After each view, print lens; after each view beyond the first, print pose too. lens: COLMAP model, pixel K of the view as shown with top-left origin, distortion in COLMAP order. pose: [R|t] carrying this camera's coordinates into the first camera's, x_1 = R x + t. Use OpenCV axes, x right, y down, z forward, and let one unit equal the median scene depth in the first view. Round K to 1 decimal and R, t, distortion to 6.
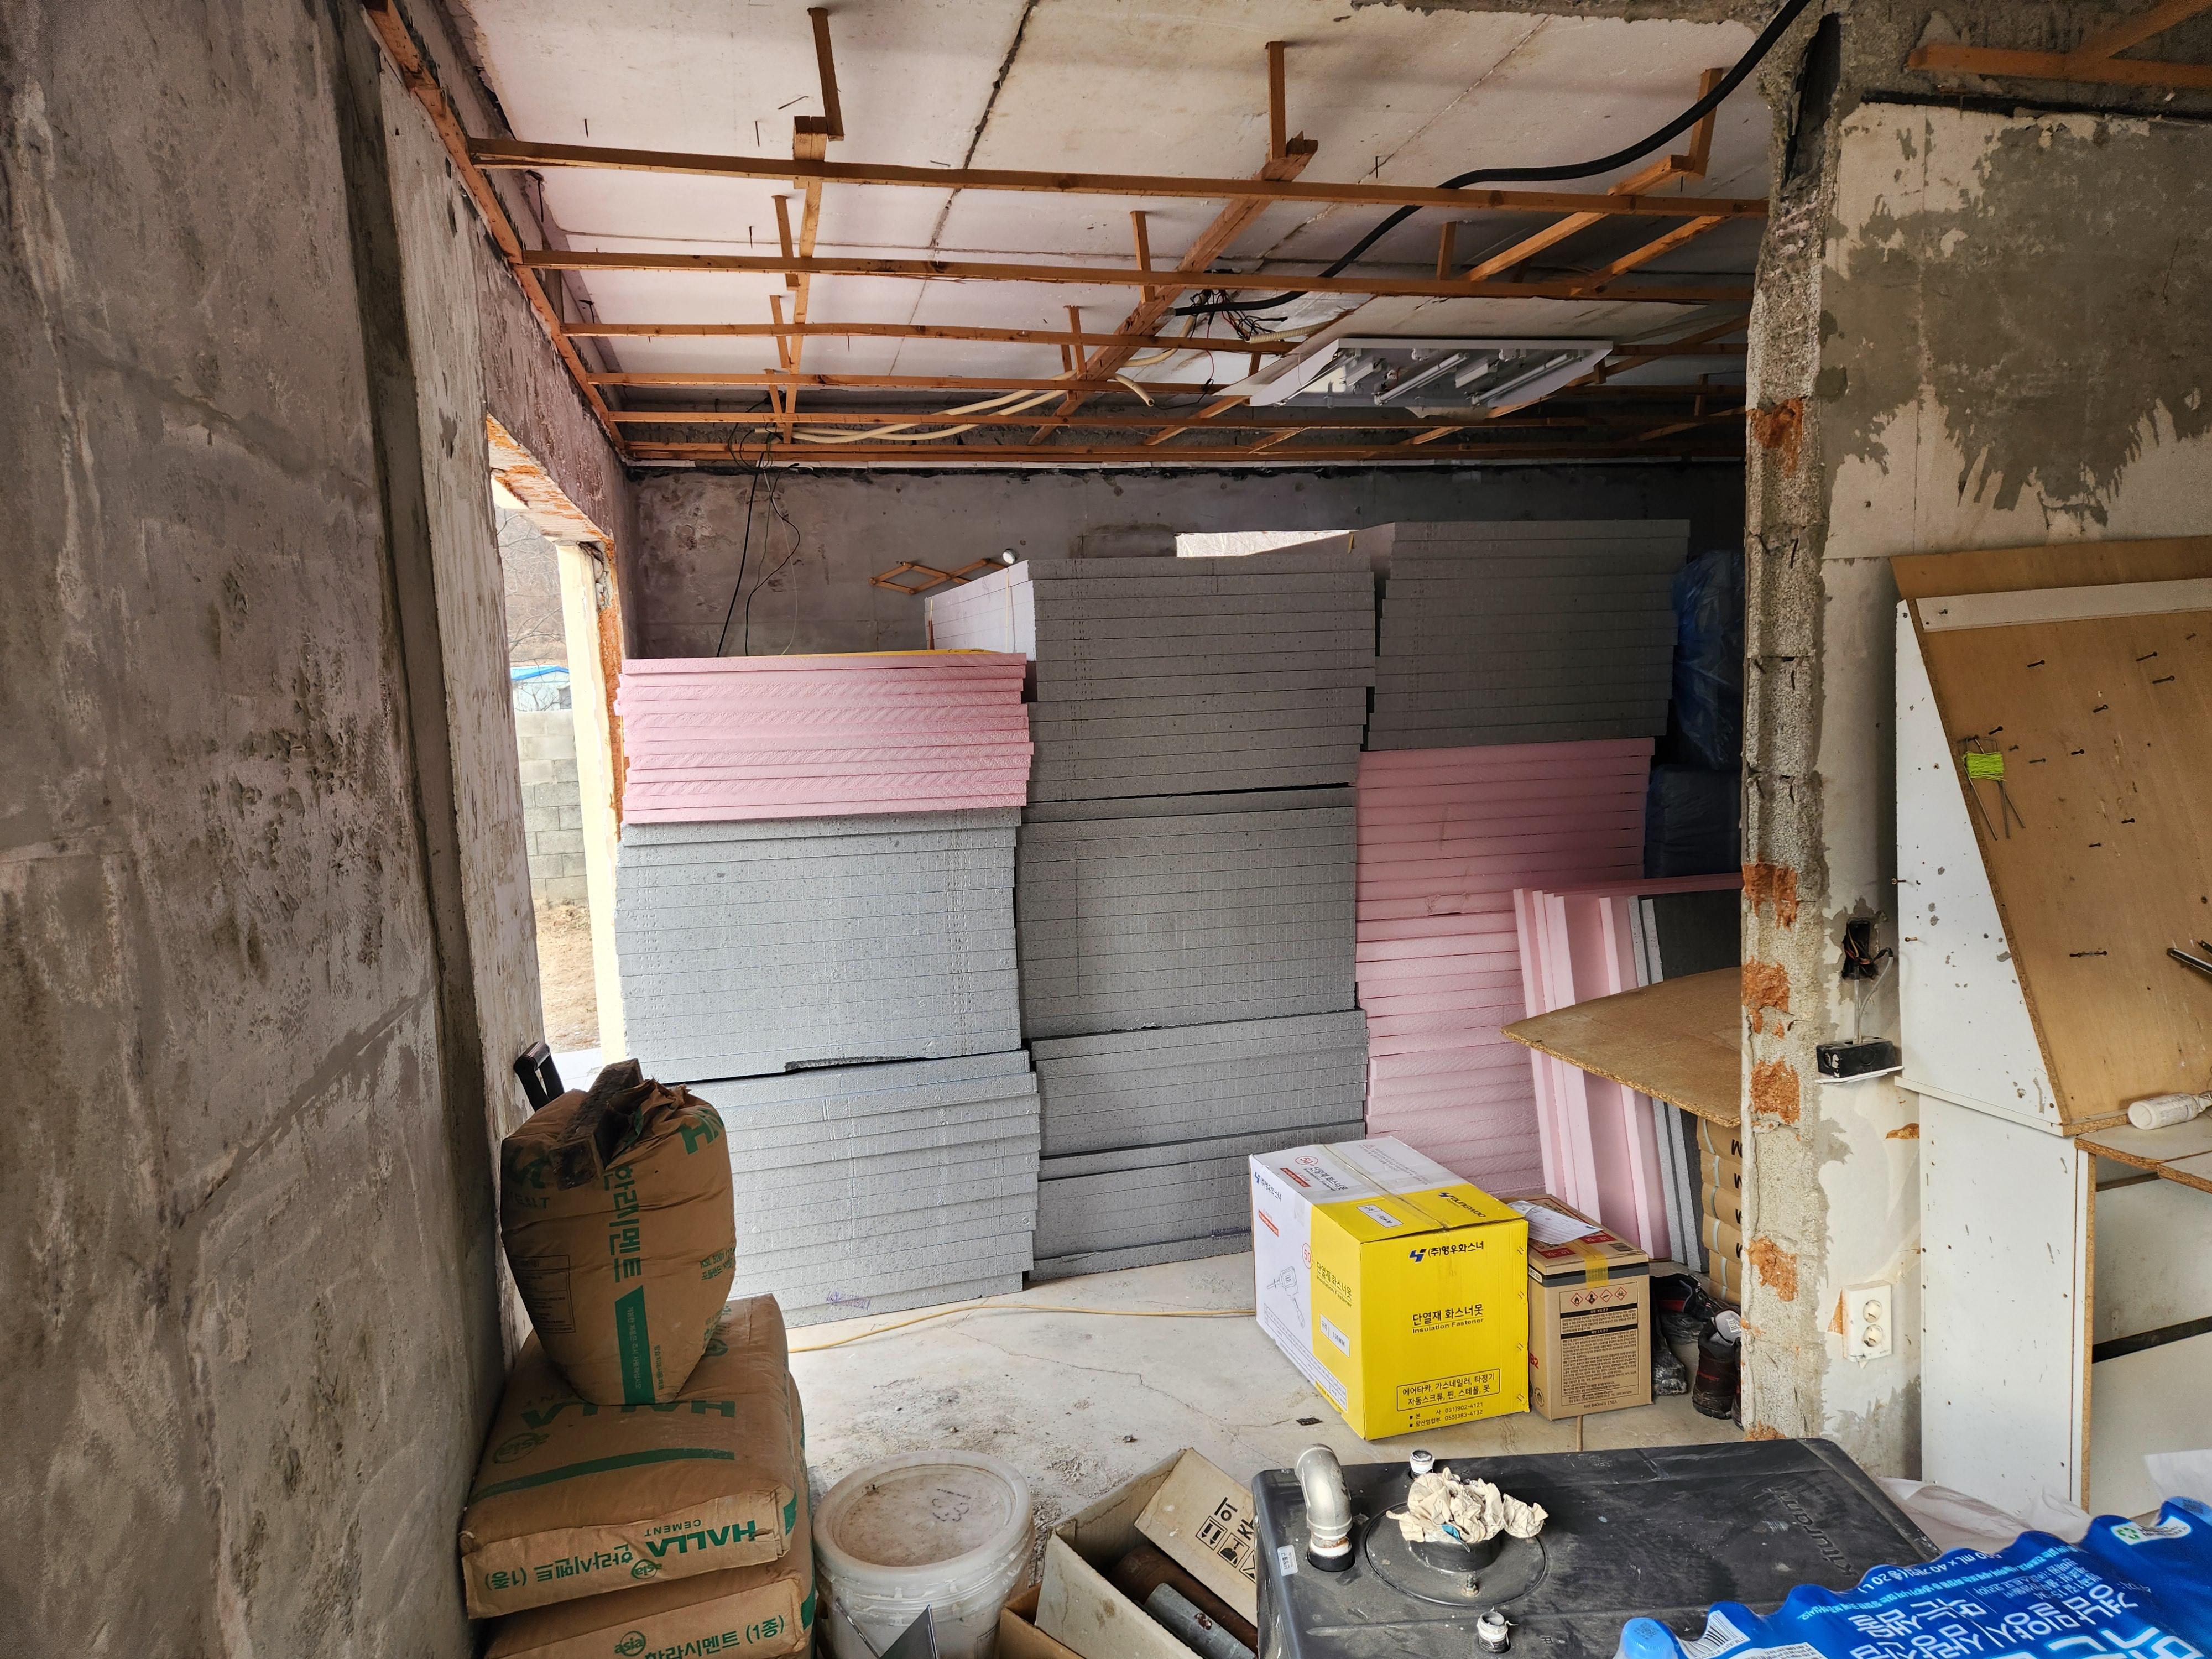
lens RADIAL K [[1472.4, 0, 1110.3], [0, 1472.4, 807.7], [0, 0, 1]] dist [0.087439, -0.052000]
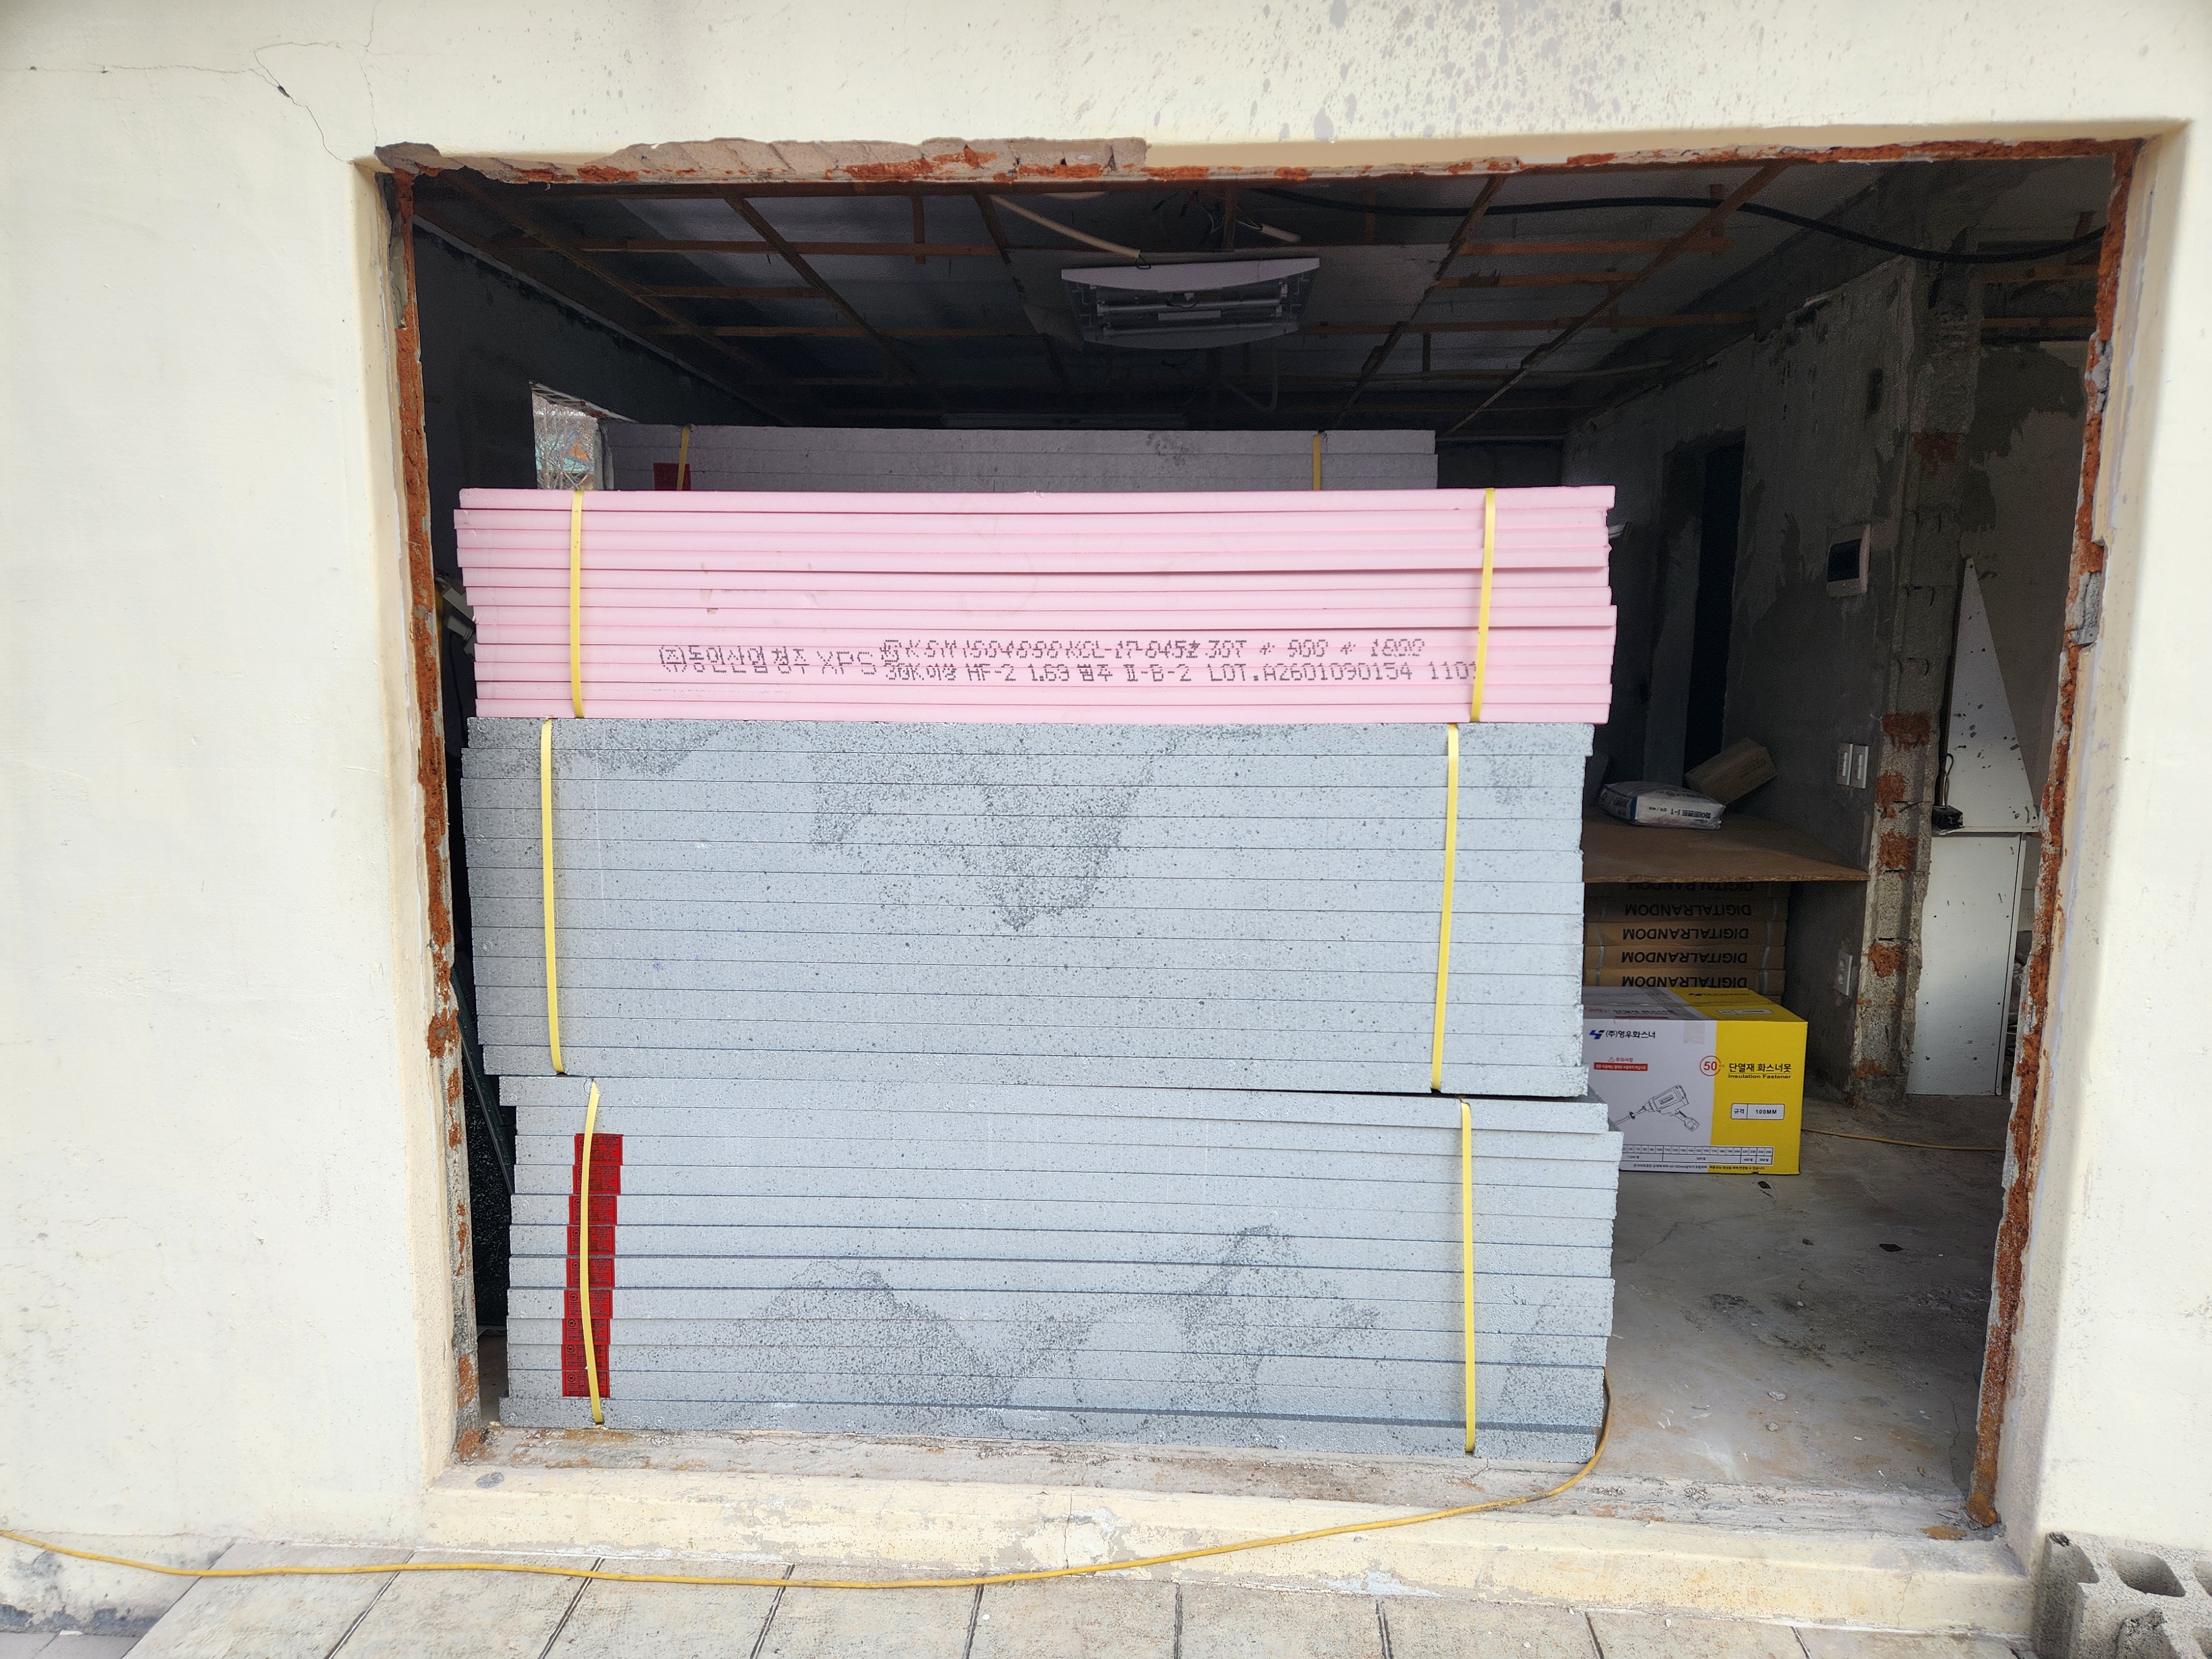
lens RADIAL K [[1482.7, 0, 1106.0], [0, 1482.7, 829.5], [0, 0, 1]] dist [0.073674, -0.053641]
pose [[0.294491, -0.091726, 0.951242, -1.436531], [0.072171, 0.994675, 0.073572, -0.019074], [-0.952925, 0.046986, 0.299542, 1.356430]]
